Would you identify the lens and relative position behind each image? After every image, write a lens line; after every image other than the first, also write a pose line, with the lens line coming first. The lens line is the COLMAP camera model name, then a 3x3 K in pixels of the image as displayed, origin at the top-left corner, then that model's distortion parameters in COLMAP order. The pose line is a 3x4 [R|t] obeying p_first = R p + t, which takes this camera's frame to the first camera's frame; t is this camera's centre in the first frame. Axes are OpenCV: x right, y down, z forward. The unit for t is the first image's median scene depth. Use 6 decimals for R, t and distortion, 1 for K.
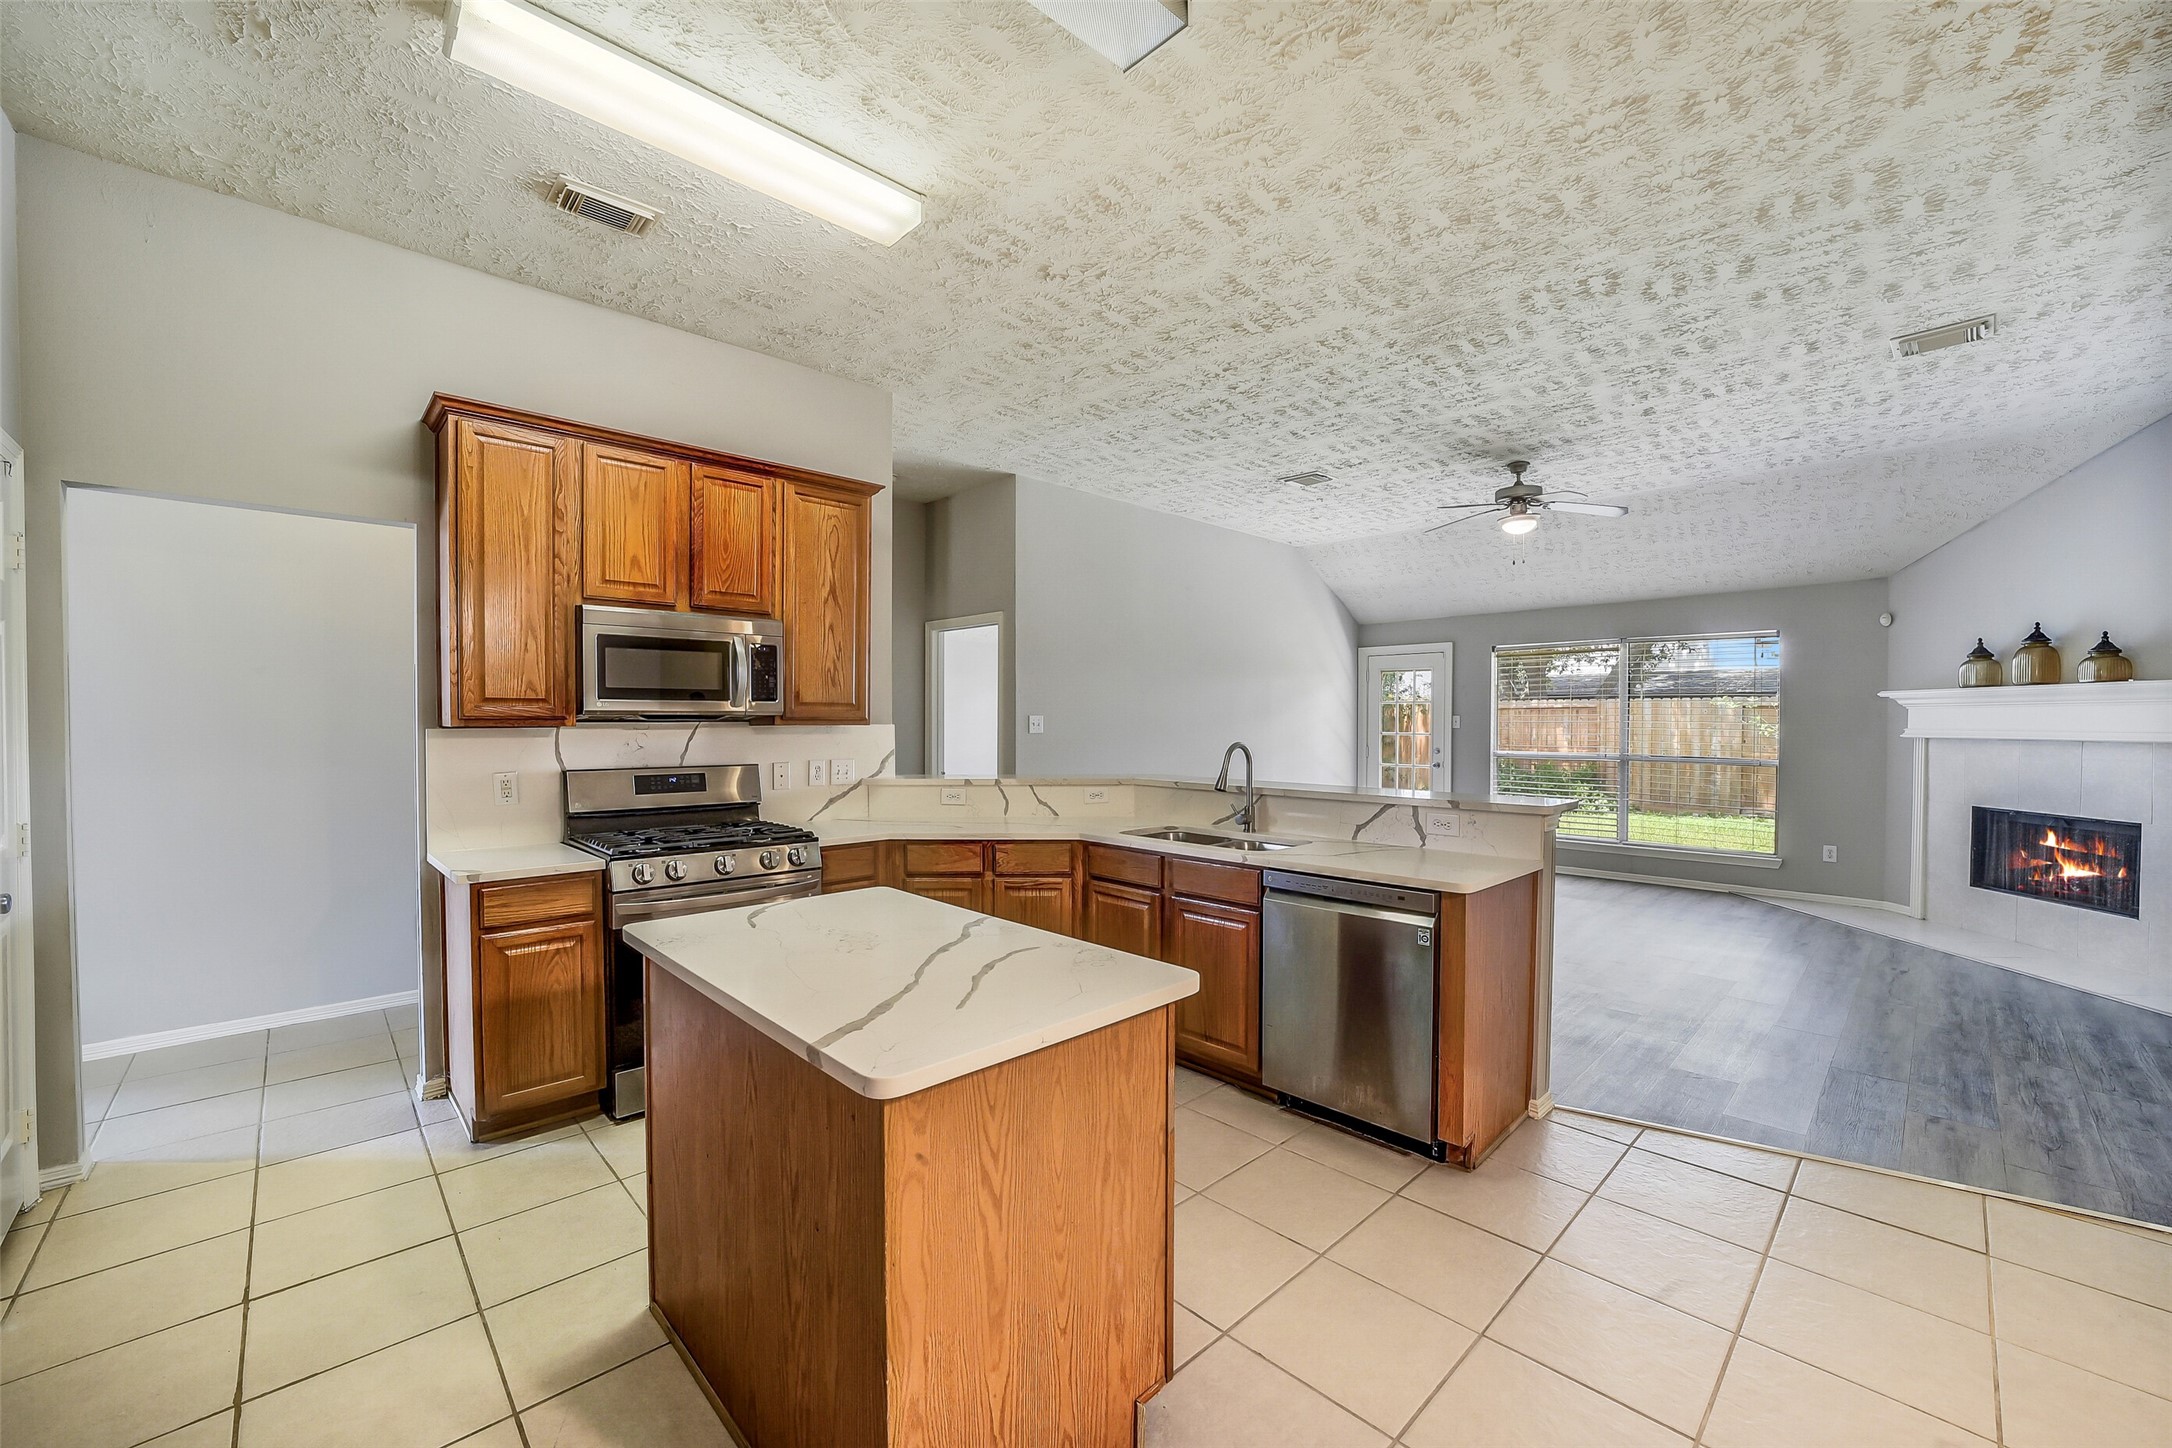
lens RADIAL K [[853.3, 0, 1079.8], [0, 853.3, 737.1], [0, 0, 1]] dist [-0.035158, 0.008378]
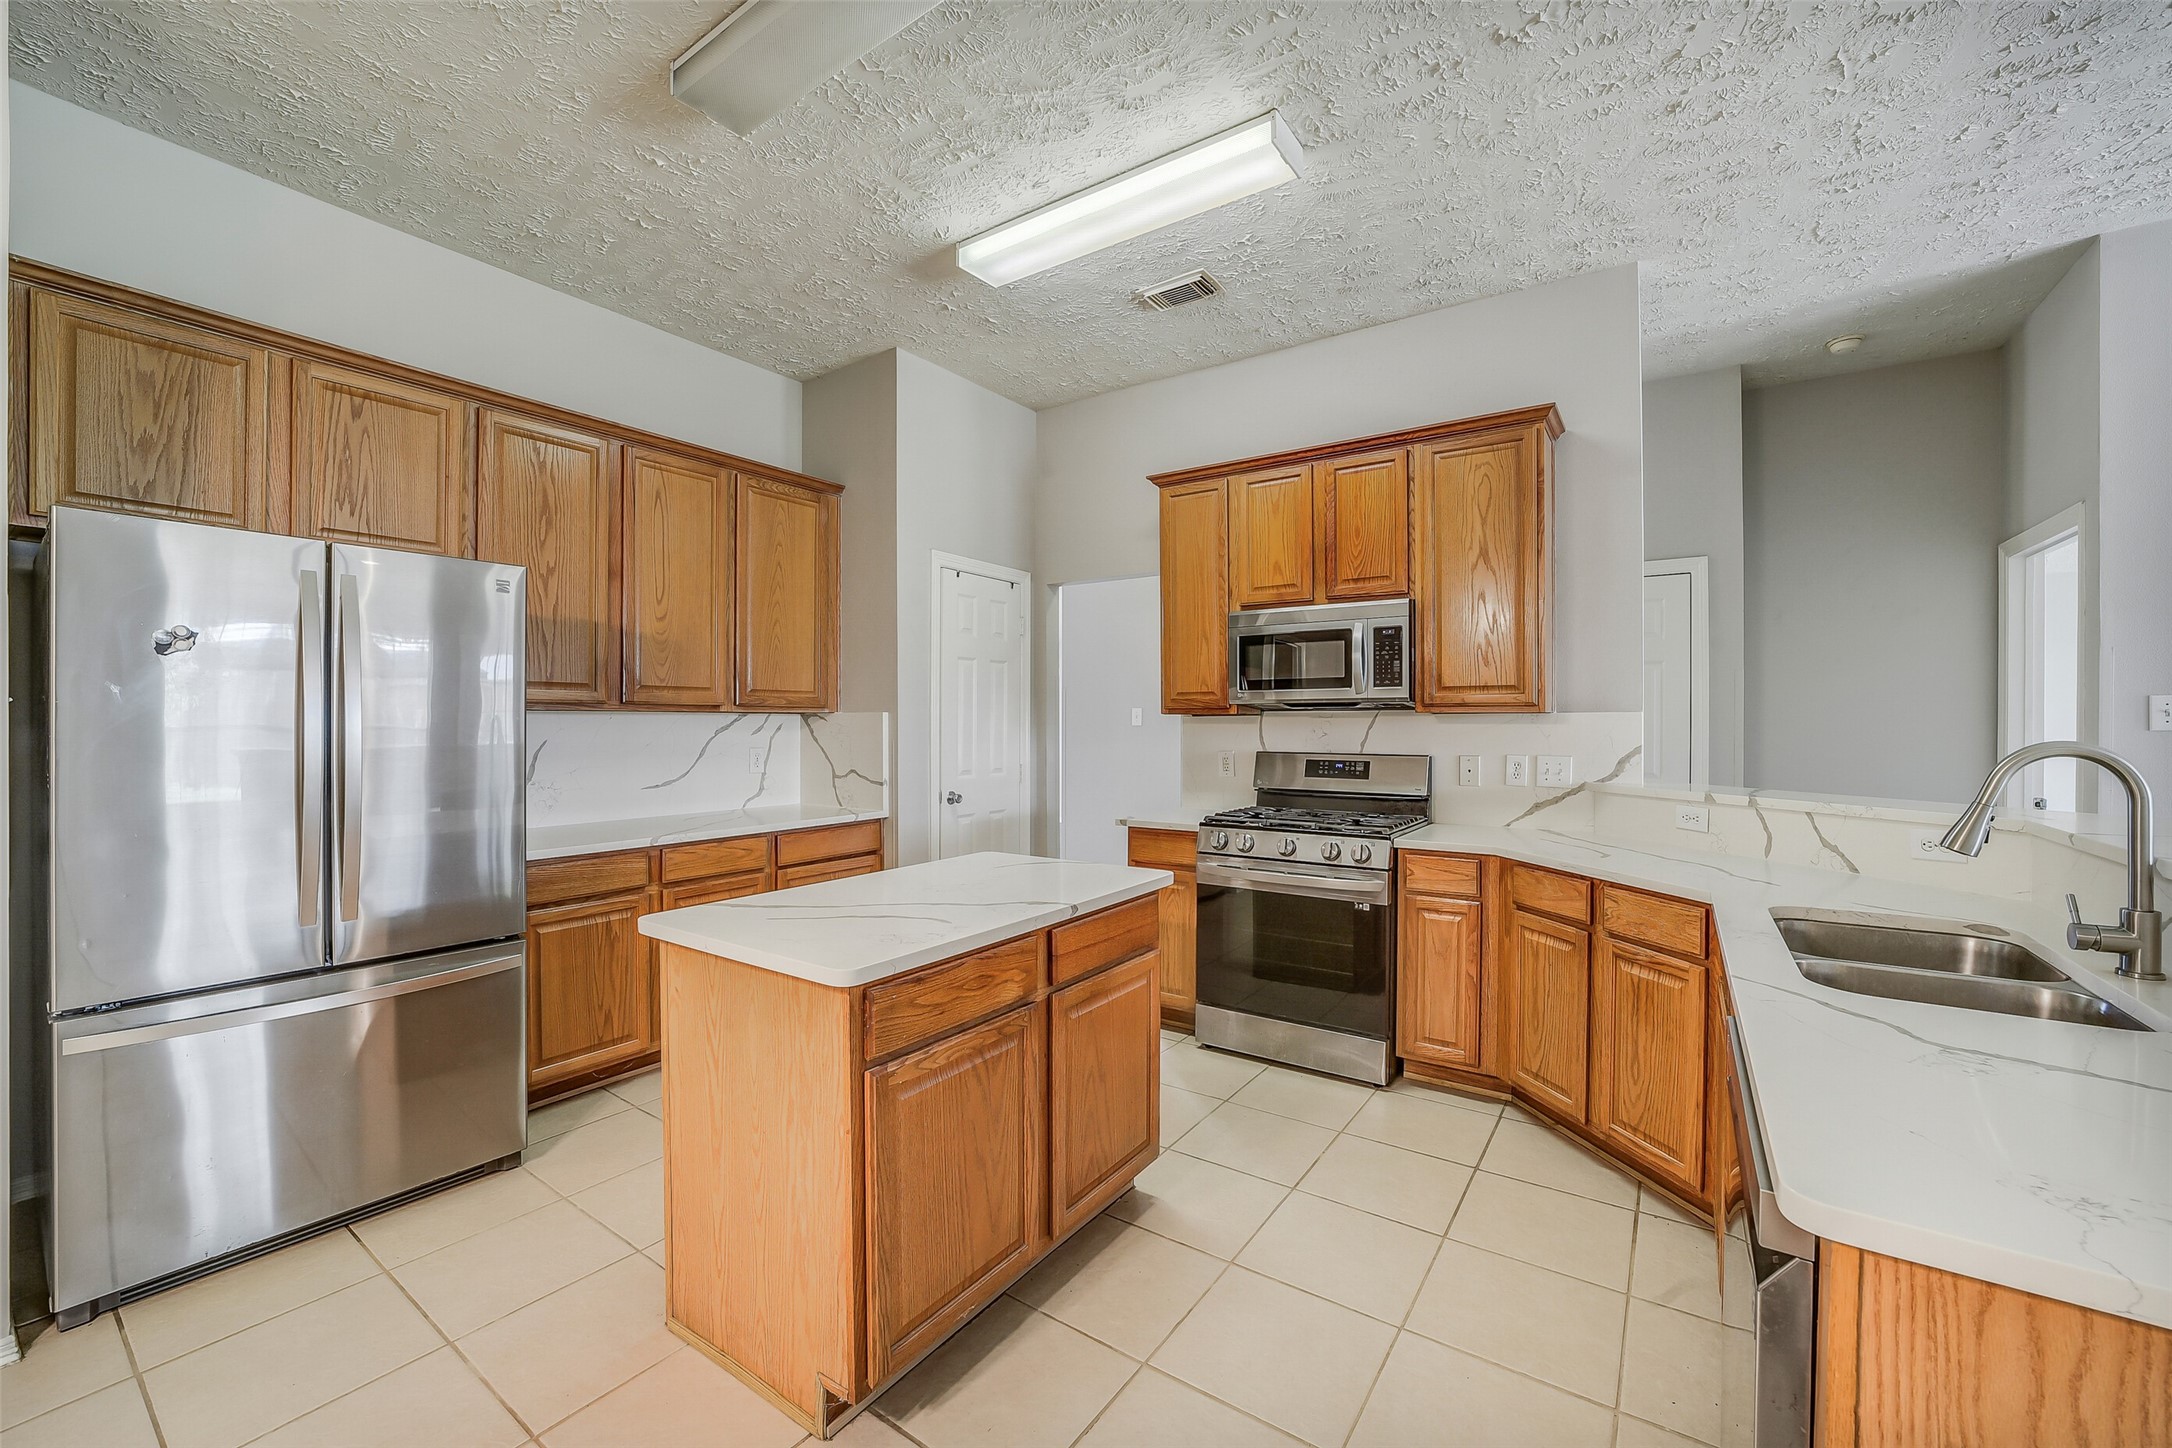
lens RADIAL K [[855.9, 0, 1086.0], [0, 855.9, 724.0], [0, 0, 1]] dist [-0.034769, 0.007932]
pose [[0.202594, 0.002219, -0.979260, 0.478047], [-0.018473, 0.999828, -0.001556, 0.006485], [0.979089, 0.018405, 0.202600, 0.472785]]
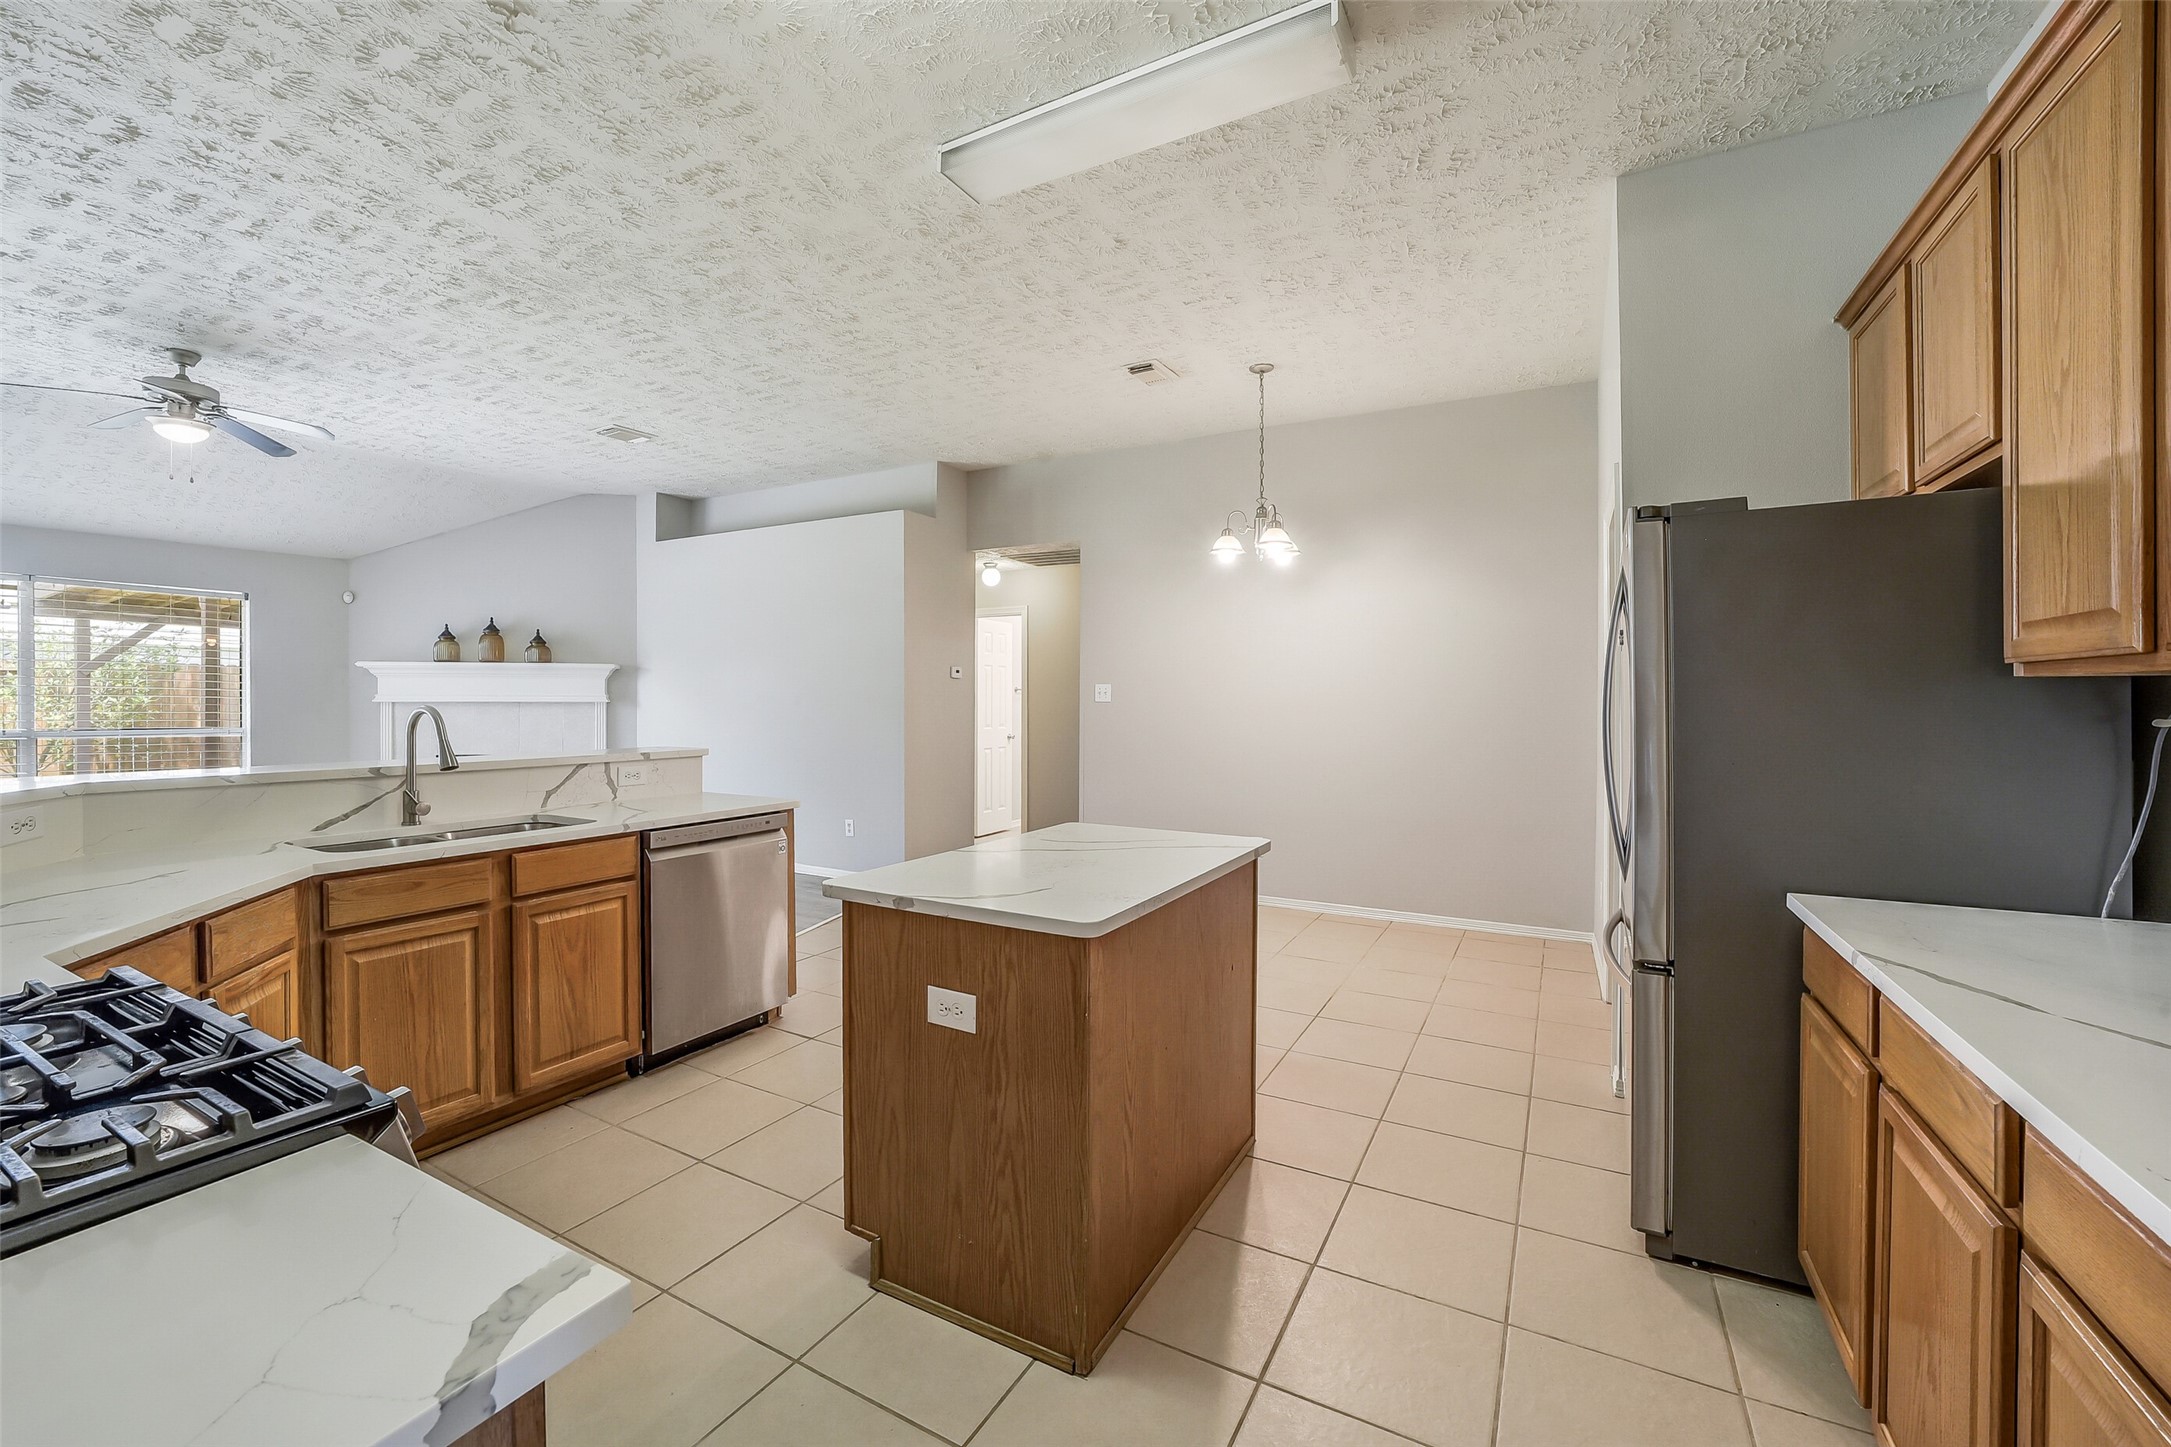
lens RADIAL K [[877.5, 0, 1083.3], [0, 877.5, 694.8], [0, 0, 1]] dist [-0.041193, 0.011874]
pose [[-0.301494, 0.001796, 0.953466, -0.722906], [0.014754, 0.999887, 0.002782, 0.002813], [-0.953354, 0.014906, -0.301487, 0.681293]]
